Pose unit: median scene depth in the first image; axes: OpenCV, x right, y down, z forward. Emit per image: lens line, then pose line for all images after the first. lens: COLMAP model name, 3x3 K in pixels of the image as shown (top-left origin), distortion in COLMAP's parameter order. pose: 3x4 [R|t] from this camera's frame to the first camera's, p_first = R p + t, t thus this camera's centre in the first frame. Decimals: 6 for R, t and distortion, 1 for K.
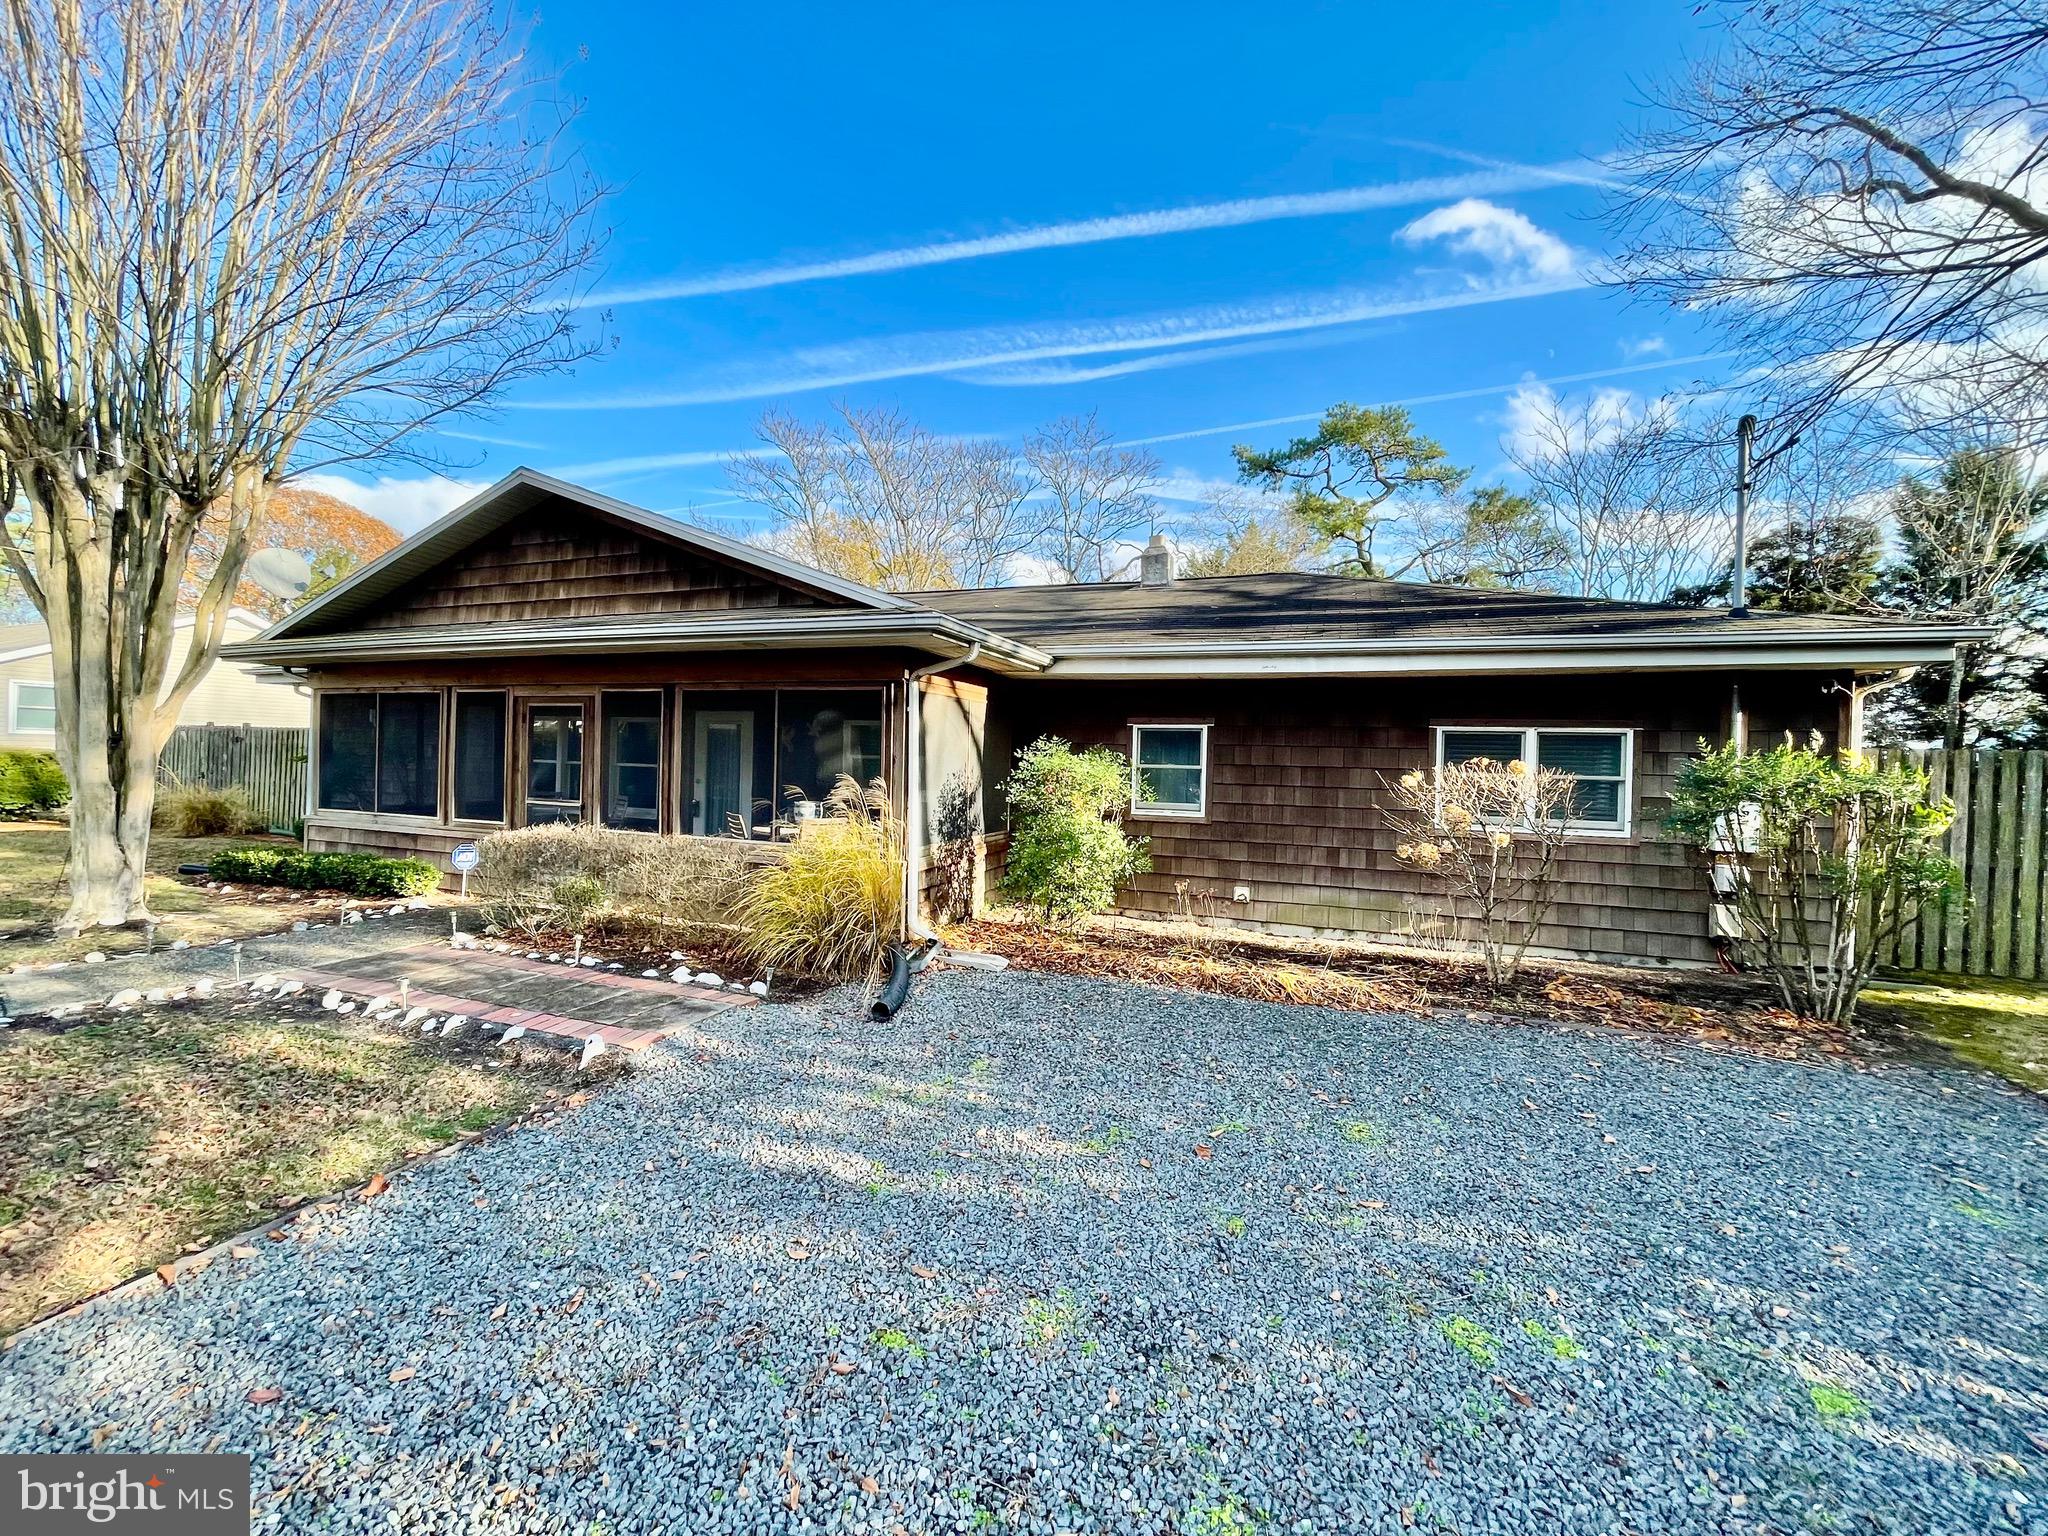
lens RADIAL K [[813.7, 0, 1024.0], [0, 813.7, 768.0], [0, 0, 1]] dist [-0.000955, -0.000466]
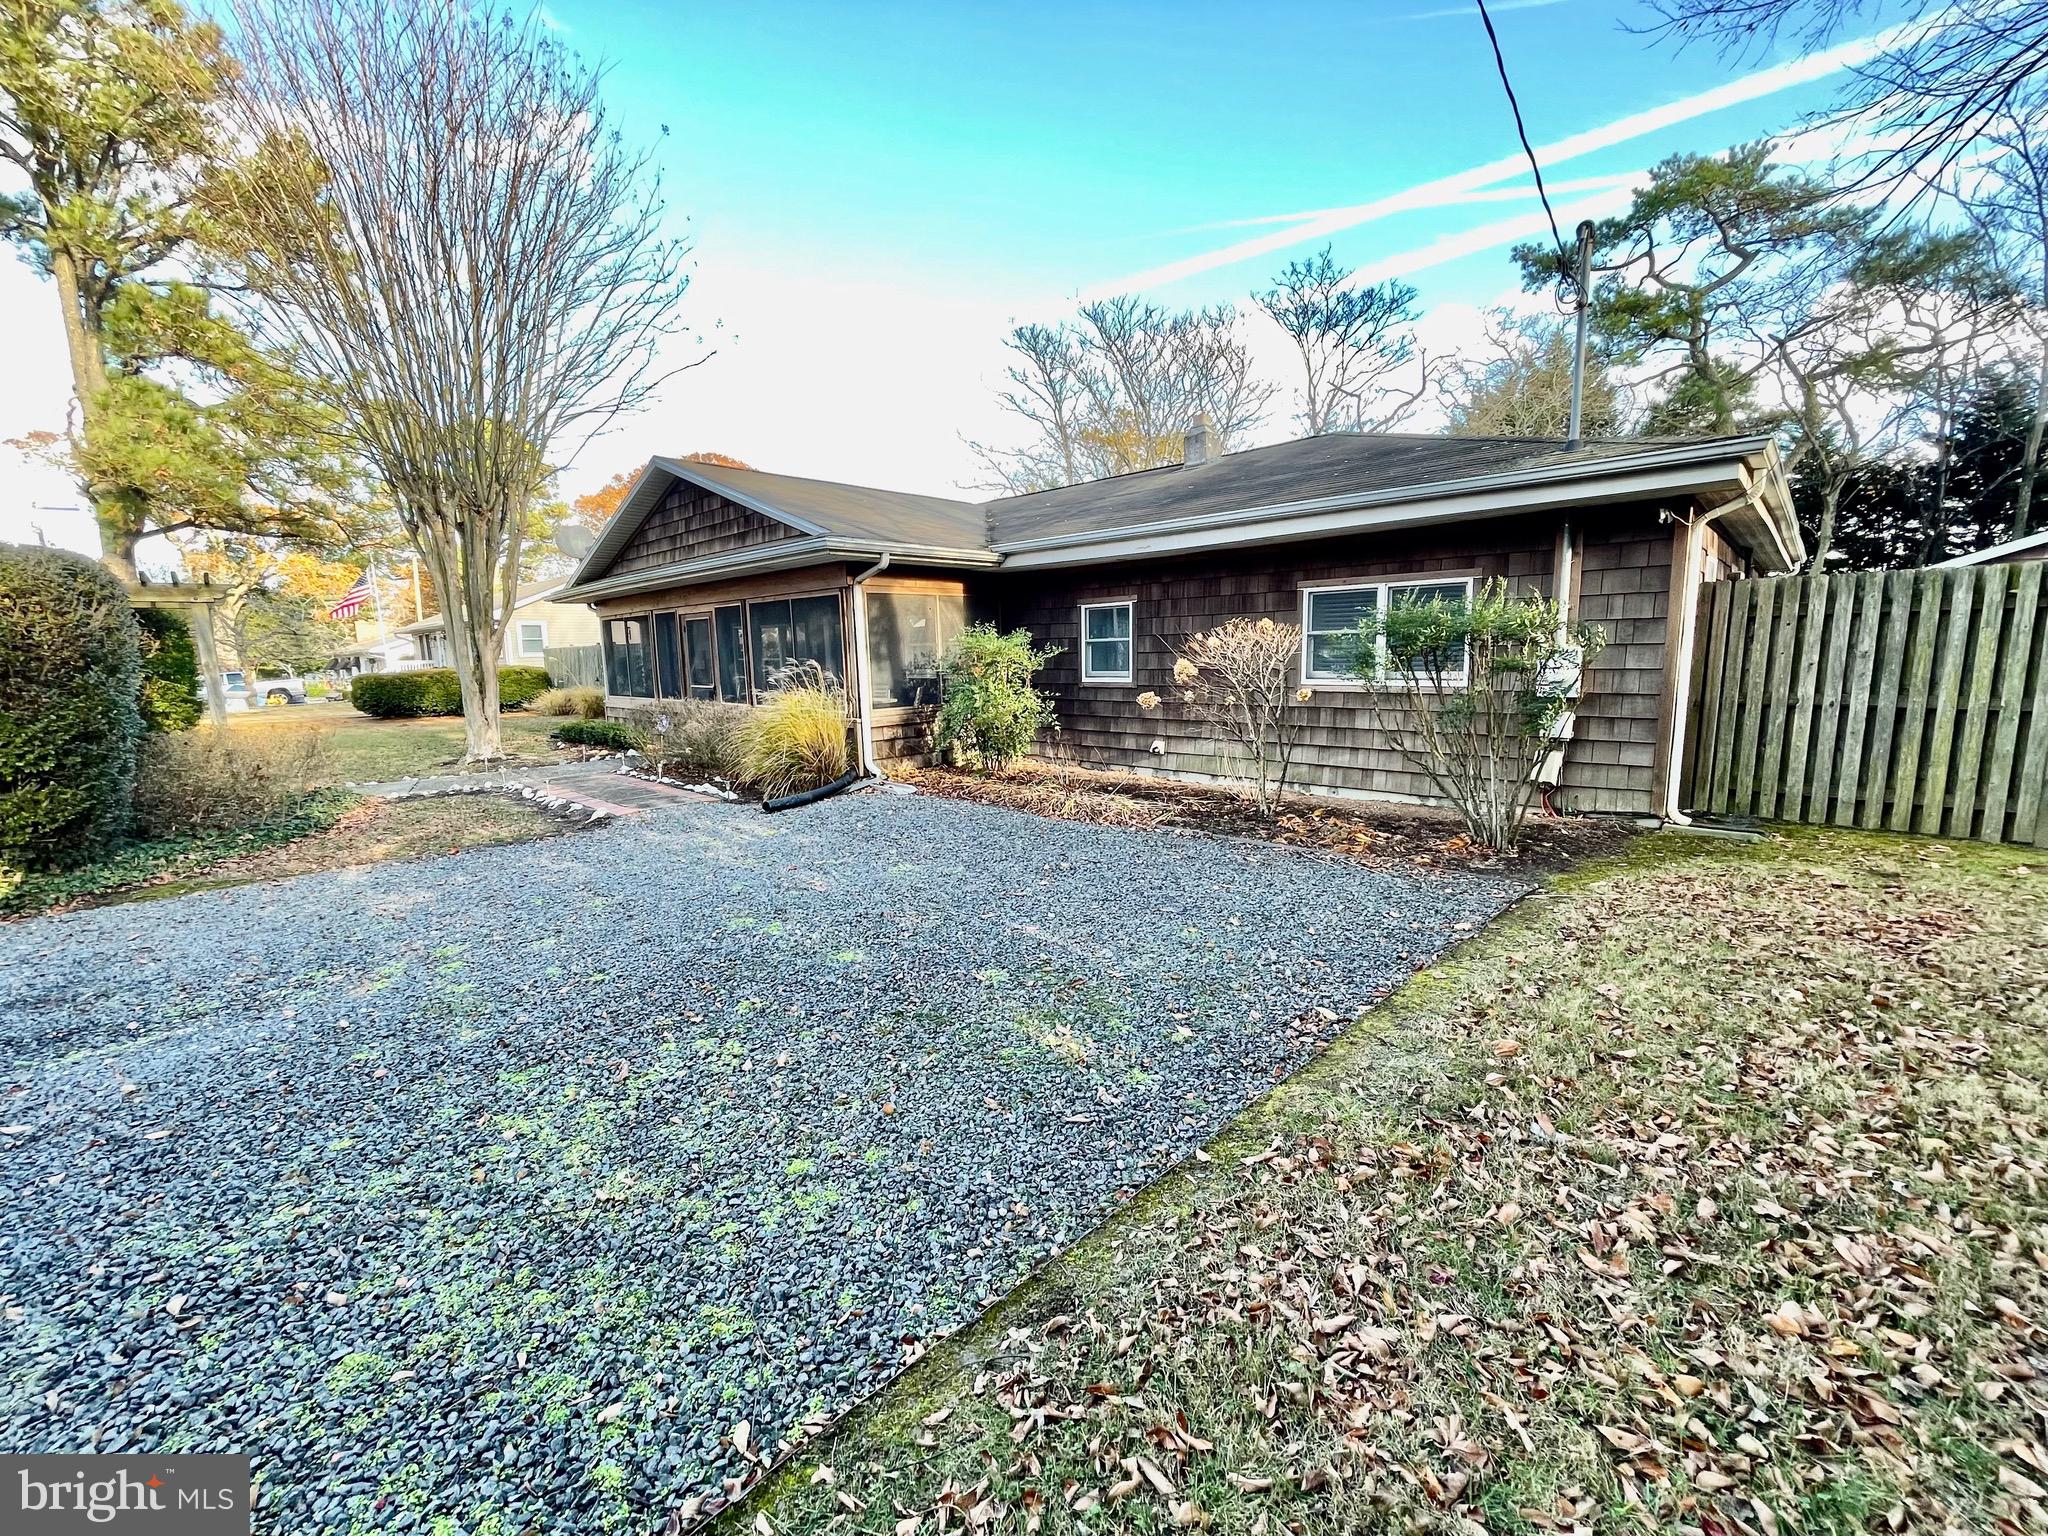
lens RADIAL K [[813.7, 0, 1024.0], [0, 813.7, 768.0], [0, 0, 1]] dist [-0.000955, -0.000466]
pose [[0.916912, 0.010905, -0.398941, 0.554872], [0.043068, 0.991085, 0.126077, 0.029961], [0.396760, -0.132783, 0.908268, -0.133673]]
